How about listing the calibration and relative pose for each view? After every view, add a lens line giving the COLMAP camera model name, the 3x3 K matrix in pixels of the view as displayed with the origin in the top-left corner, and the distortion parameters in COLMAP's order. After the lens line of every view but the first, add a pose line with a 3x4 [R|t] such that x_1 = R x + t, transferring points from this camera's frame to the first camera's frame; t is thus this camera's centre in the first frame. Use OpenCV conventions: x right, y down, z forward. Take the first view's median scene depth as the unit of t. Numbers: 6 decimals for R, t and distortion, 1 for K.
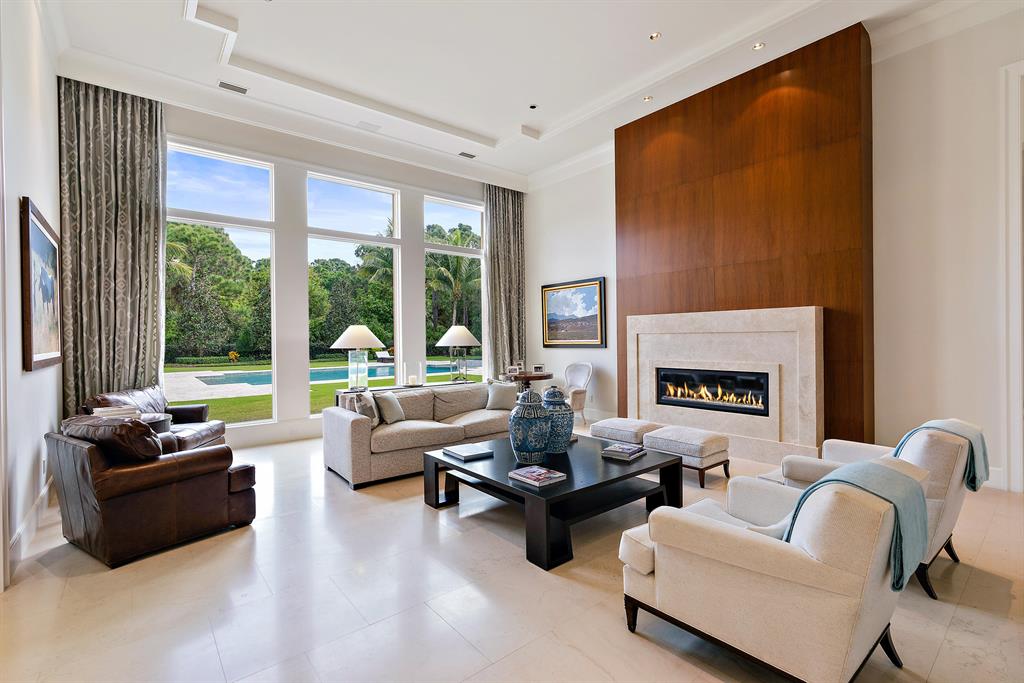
lens RADIAL K [[469.5, 0, 508.1], [0, 469.5, 339.2], [0, 0, 1]] dist [-0.002277, 0.000679]
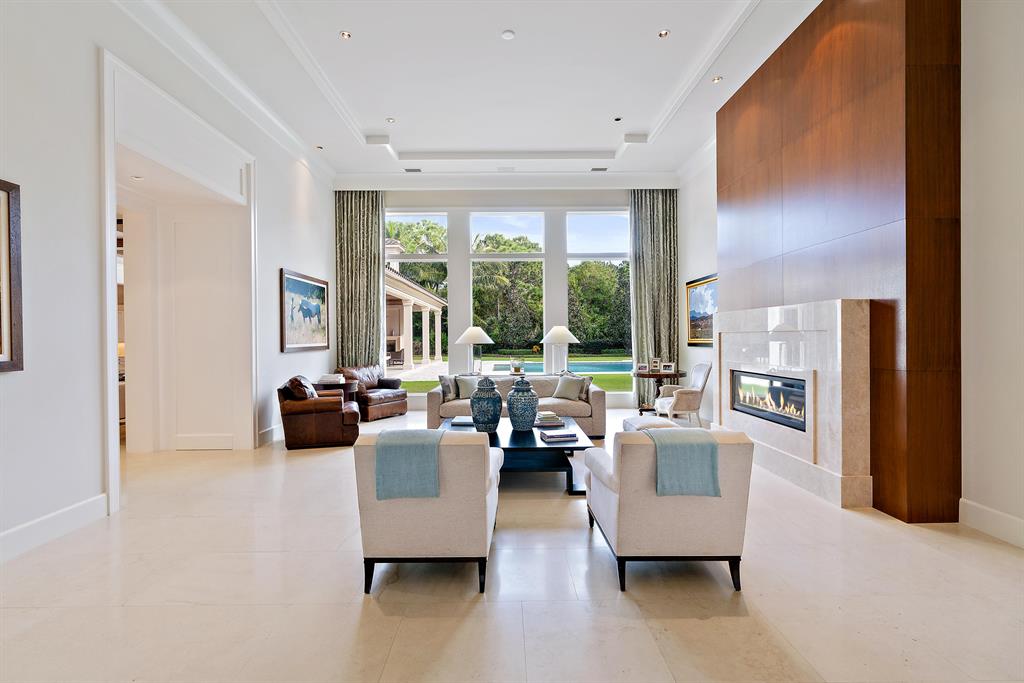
lens RADIAL K [[469.5, 0, 508.1], [0, 469.5, 339.2], [0, 0, 1]] dist [-0.002277, 0.000679]
pose [[0.773622, 0.007964, -0.633597, 0.587336], [-0.002967, 0.999956, 0.008946, -0.006198], [0.633640, -0.005041, 0.773612, 0.018344]]
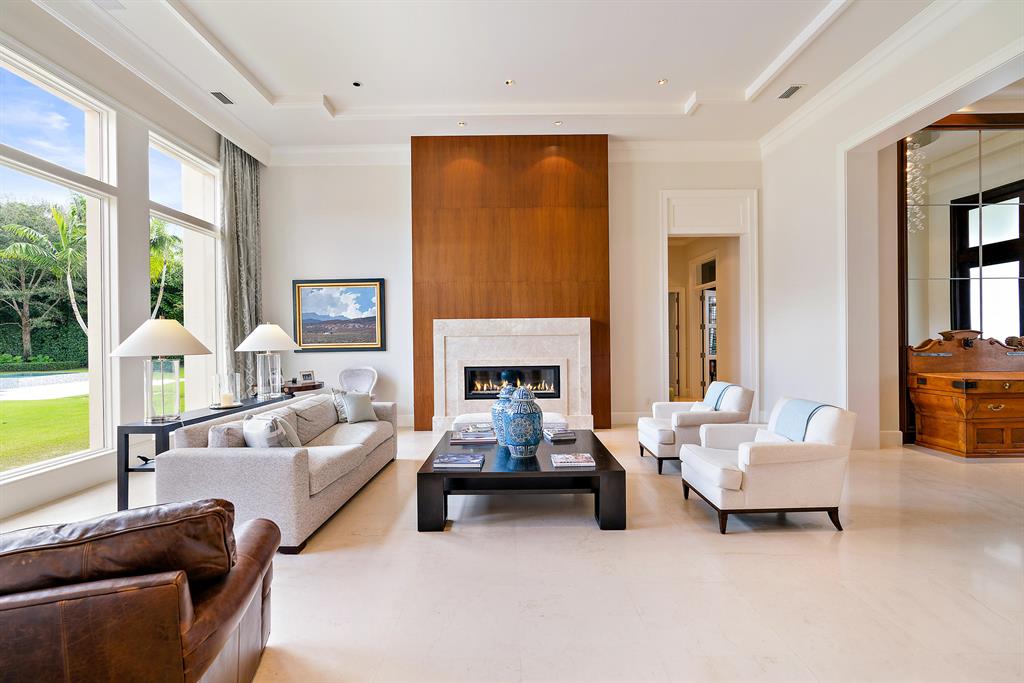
lens RADIAL K [[468.6, 0, 512.0], [0, 468.6, 341.5], [0, 0, 1]] dist [-0.019556, -0.000056]
pose [[0.623574, 0.001004, 0.781764, -0.501911], [0.007644, 0.999944, -0.007381, 0.010493], [-0.781727, 0.010578, 0.623531, 0.233274]]
